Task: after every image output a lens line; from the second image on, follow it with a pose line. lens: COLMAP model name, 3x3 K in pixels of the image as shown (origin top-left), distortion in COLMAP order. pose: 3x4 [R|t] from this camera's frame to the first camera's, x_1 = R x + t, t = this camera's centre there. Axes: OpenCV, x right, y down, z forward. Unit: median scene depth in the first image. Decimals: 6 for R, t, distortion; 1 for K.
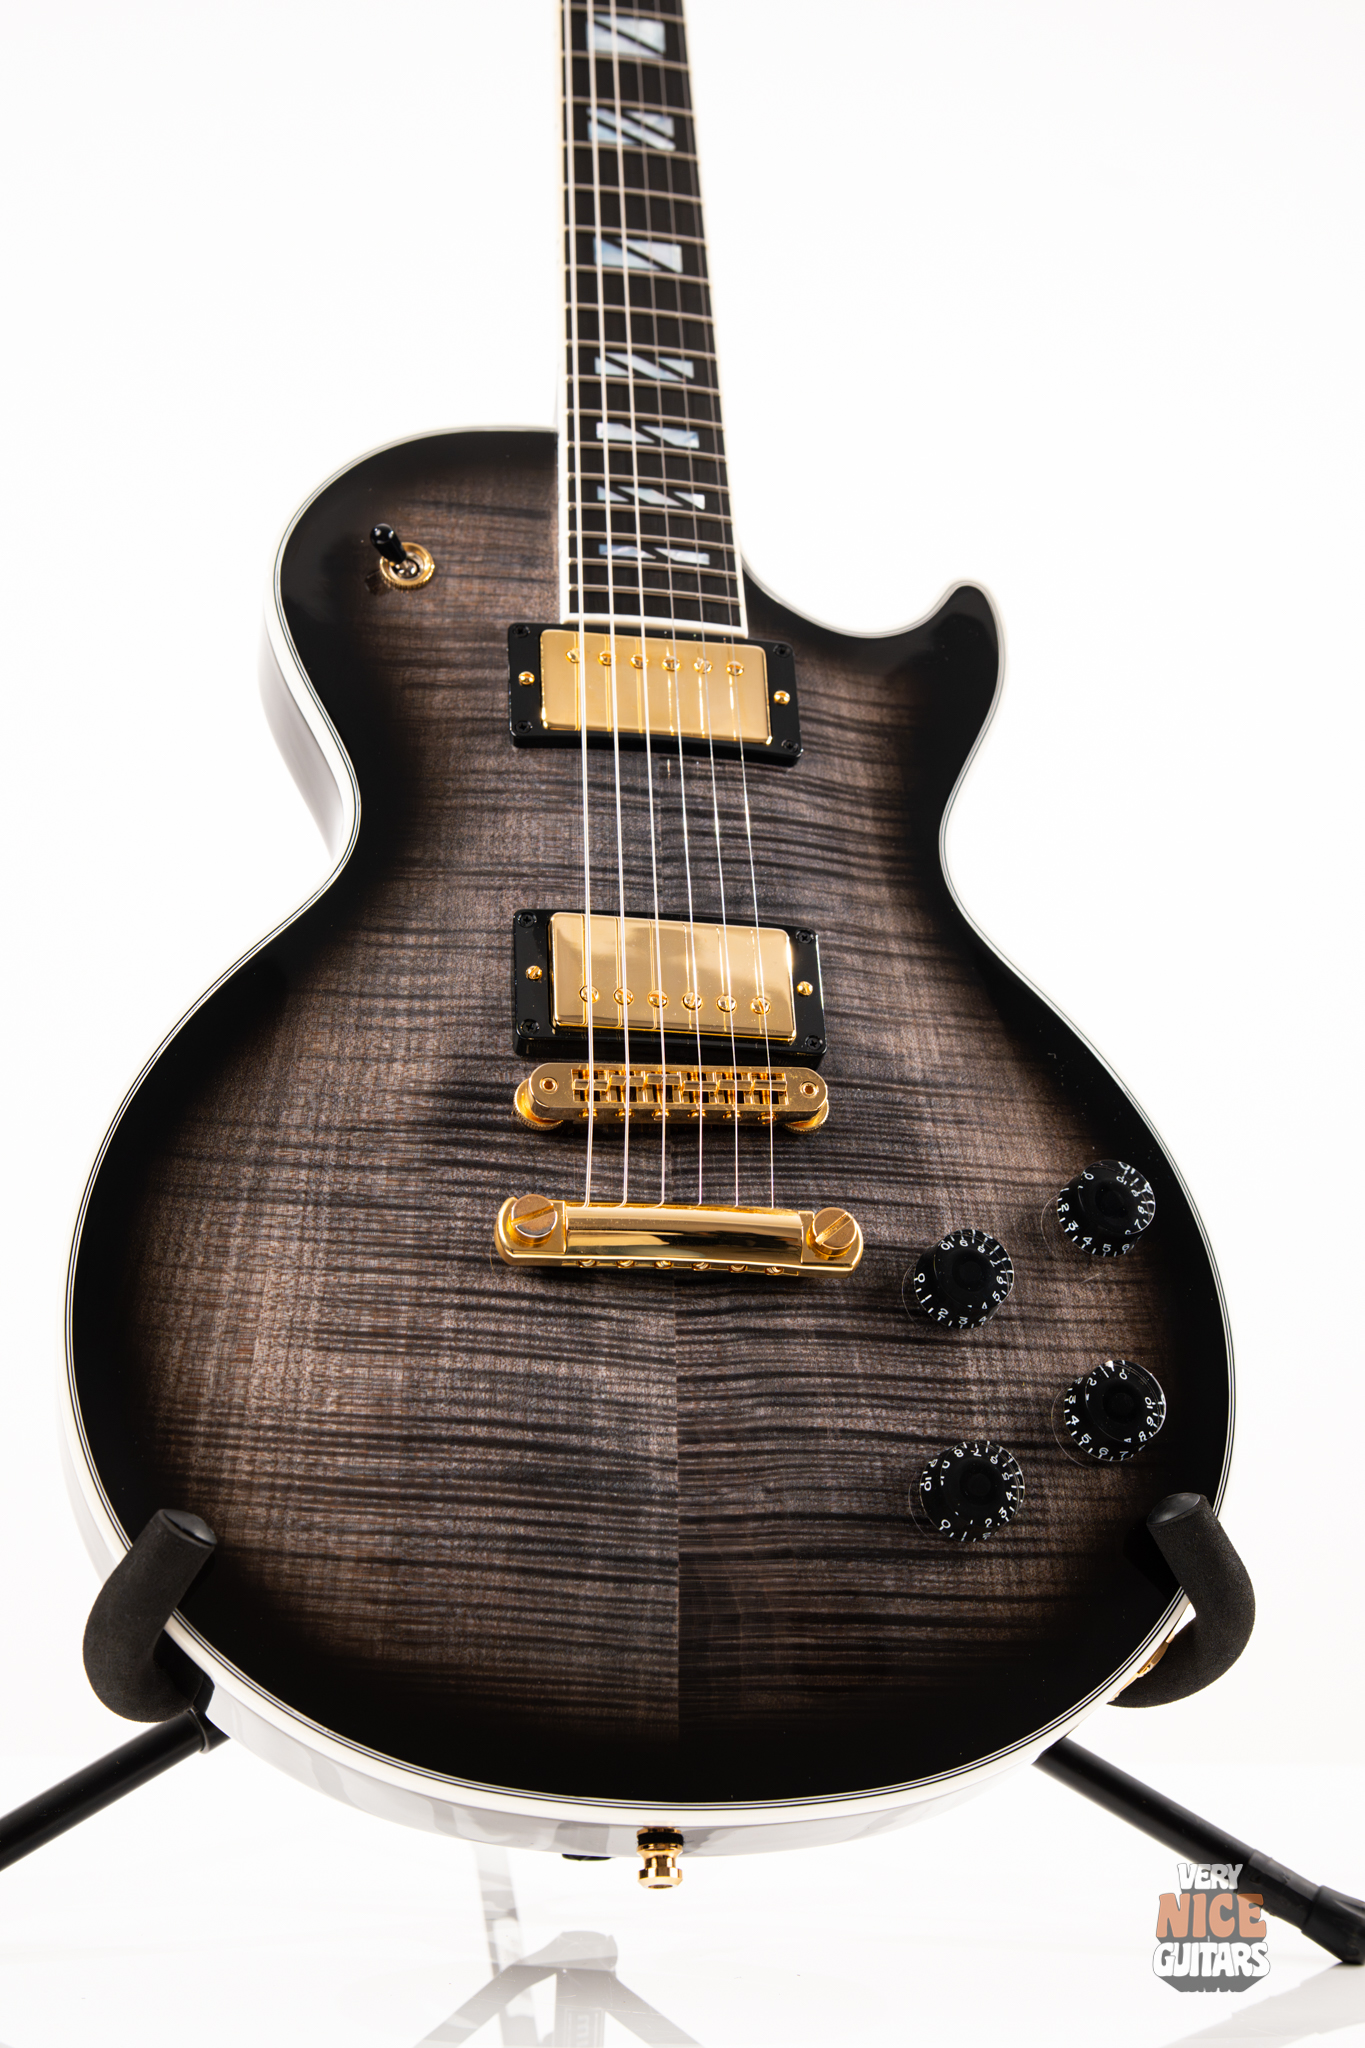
lens RADIAL K [[2869.0, 0, 678.6], [0, 2869.0, 1020.3], [0, 0, 1]] dist [0.082239, -0.255337]
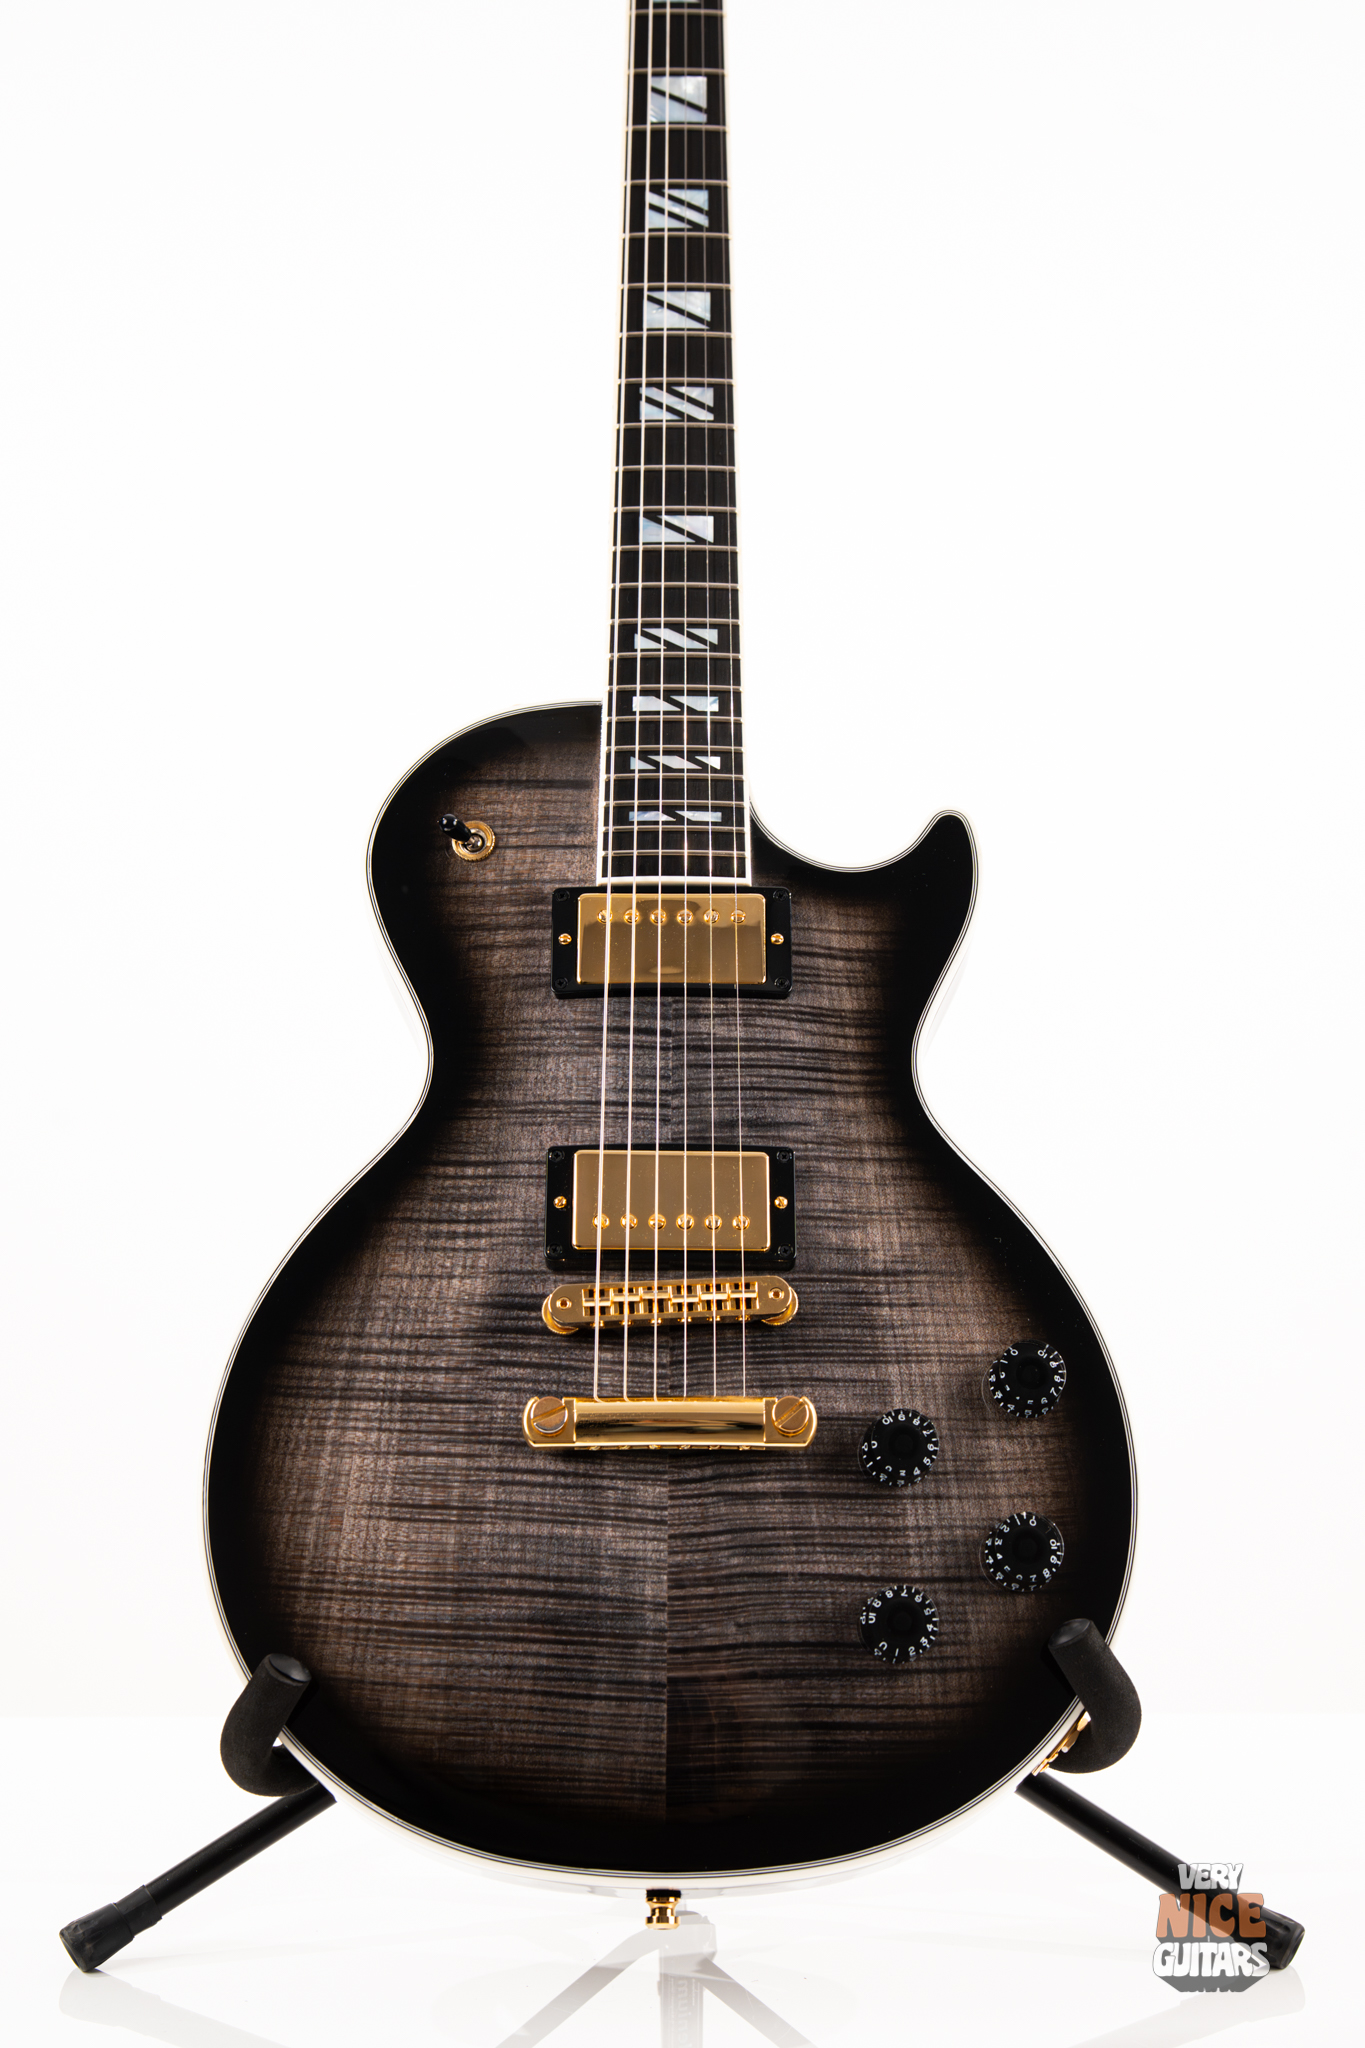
lens RADIAL K [[2925.2, 0, 683.7], [0, 2925.2, 1015.7], [0, 0, 1]] dist [0.103012, -0.313731]
pose [[0.983306, -0.034441, -0.178669, 0.240387], [0.053380, 0.993320, 0.102301, -0.231562], [0.173952, -0.110131, 0.978577, -0.242640]]
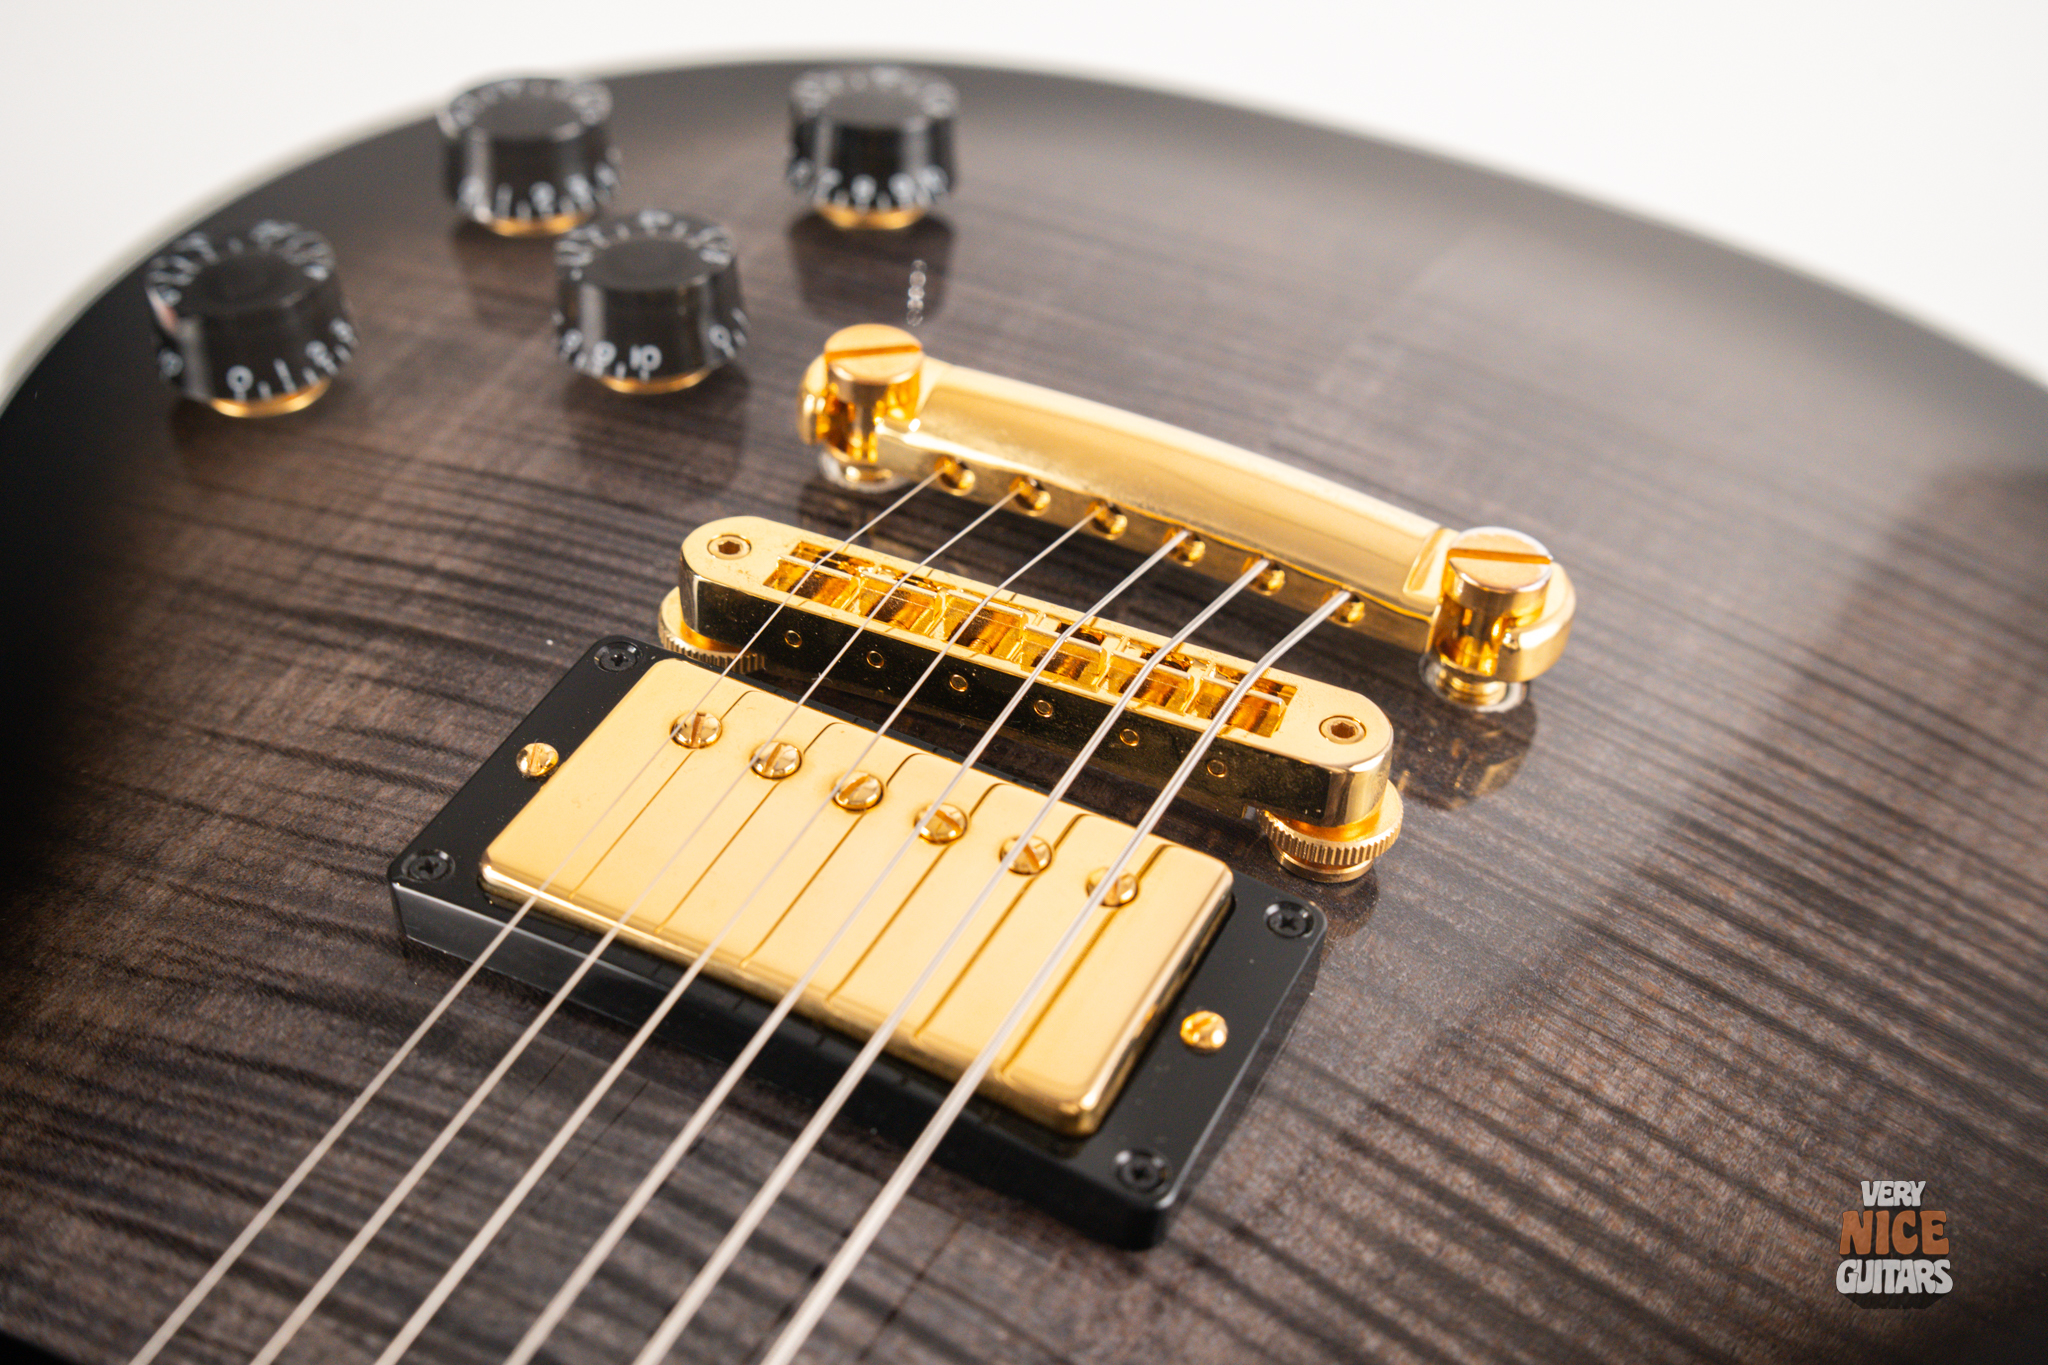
lens RADIAL K [[2920.4, 0, 1011.7], [0, 2920.4, 683.7], [0, 0, 1]] dist [0.099532, -0.319719]
pose [[-0.846946, -0.491307, 0.203224, -0.084257], [0.304028, -0.133958, 0.943198, -0.365099], [-0.436177, 0.860623, 0.262826, 0.899421]]
